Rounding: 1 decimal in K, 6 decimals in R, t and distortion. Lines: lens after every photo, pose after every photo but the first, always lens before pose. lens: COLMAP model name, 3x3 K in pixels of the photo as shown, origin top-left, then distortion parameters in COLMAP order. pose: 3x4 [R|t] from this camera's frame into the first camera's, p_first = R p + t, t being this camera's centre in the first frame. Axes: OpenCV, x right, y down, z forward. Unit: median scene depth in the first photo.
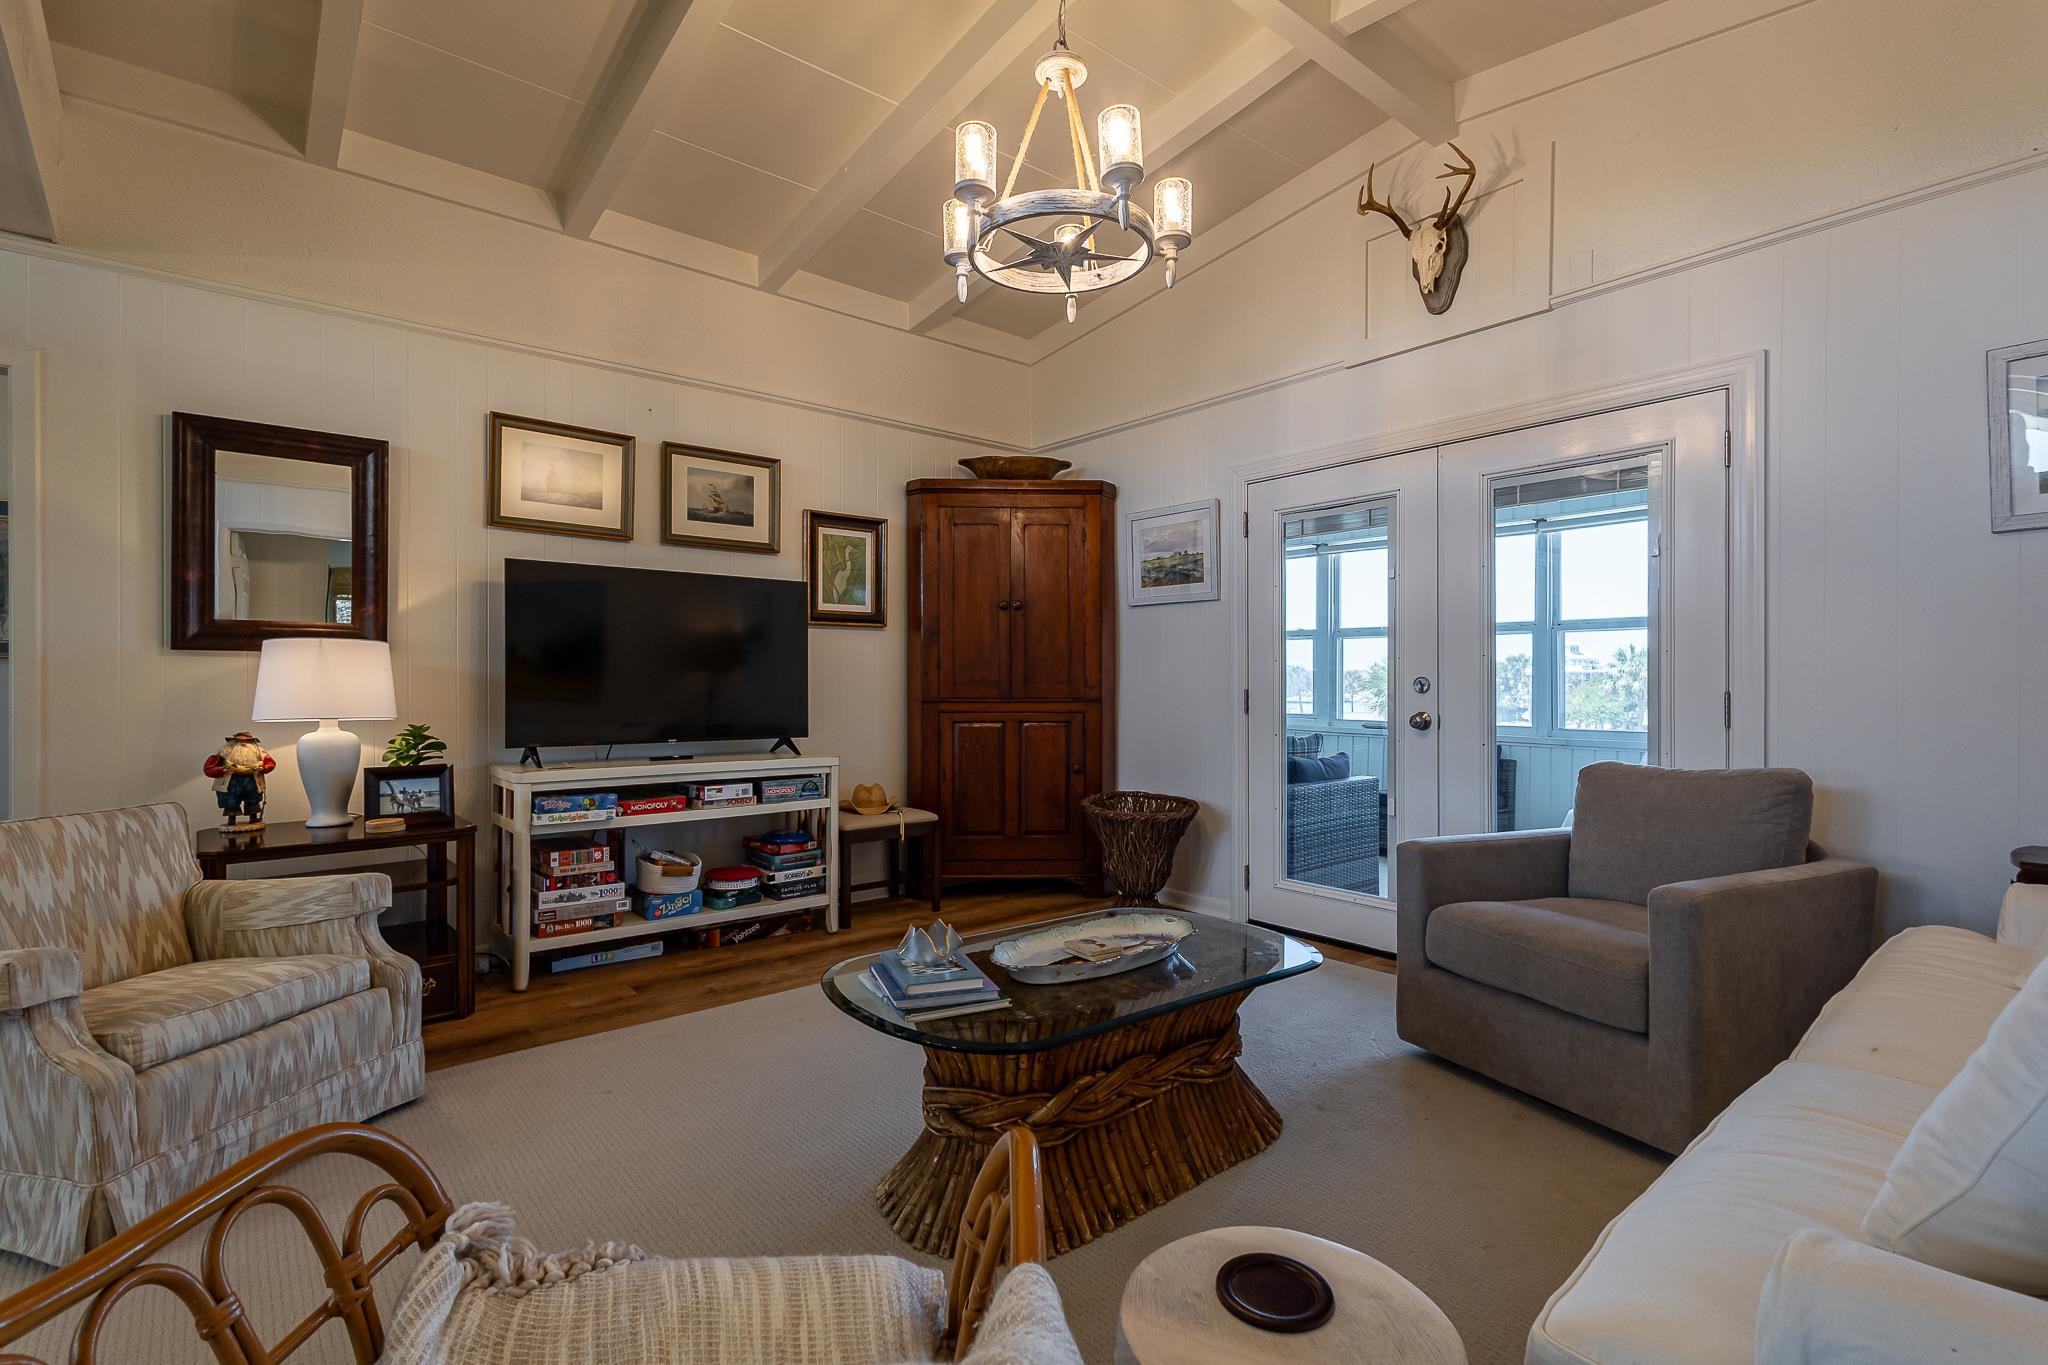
lens RADIAL K [[956.5, 0, 1033.0], [0, 956.5, 679.5], [0, 0, 1]] dist [0.022915, -0.005972]
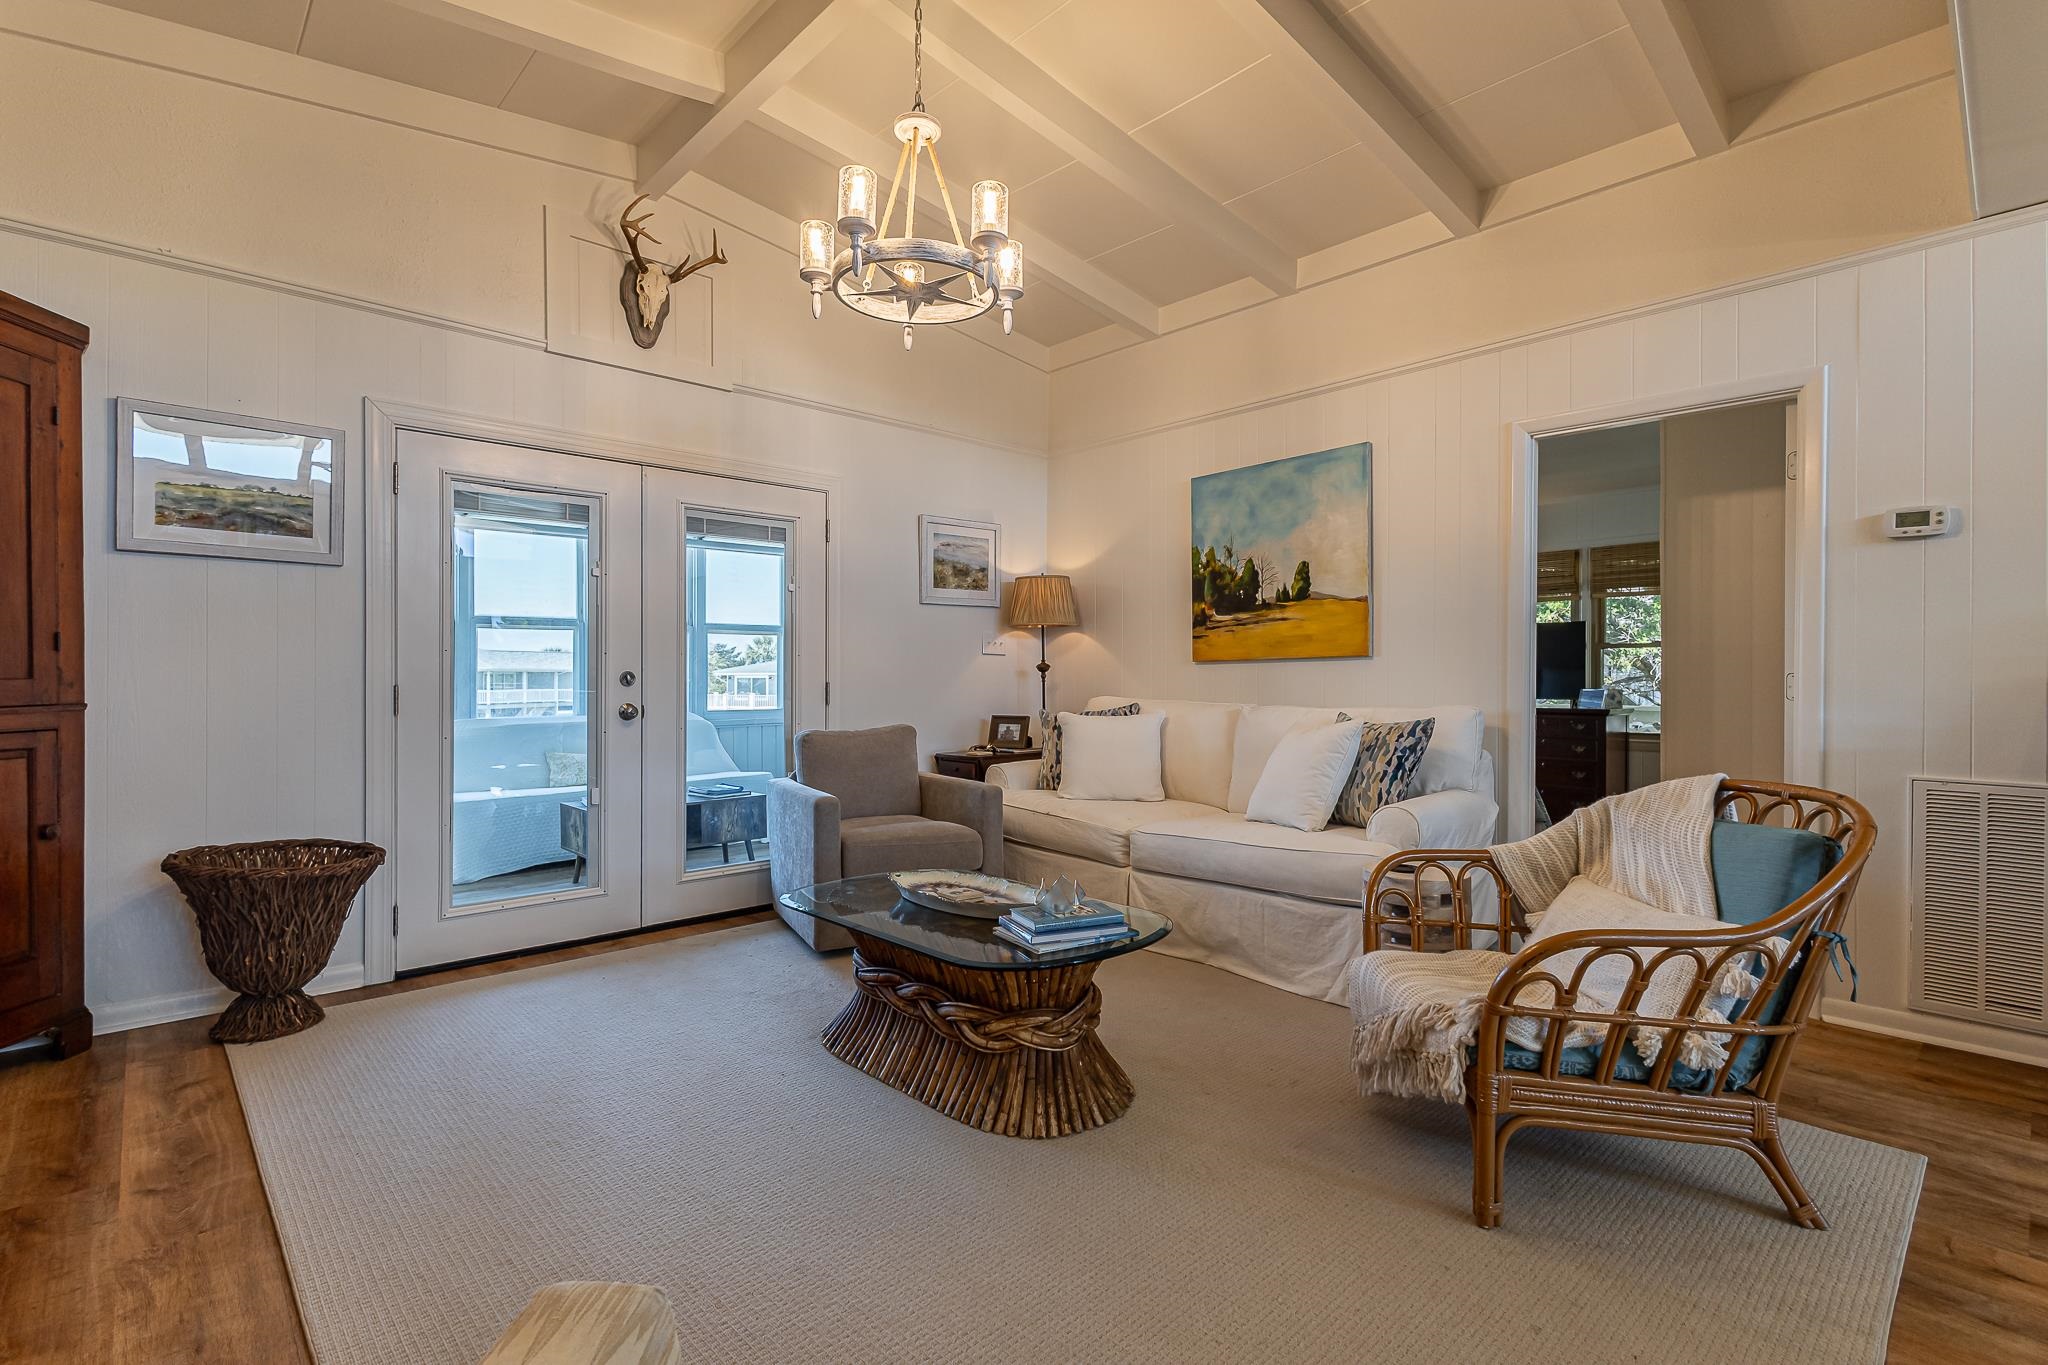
lens RADIAL K [[956.5, 0, 1027.0], [0, 956.5, 678.2], [0, 0, 1]] dist [0.022915, -0.005972]
pose [[-0.054532, -0.001971, 0.998510, -0.704054], [-0.003458, 0.999992, 0.001785, 0.001907], [-0.998506, -0.003356, -0.054539, 0.602700]]
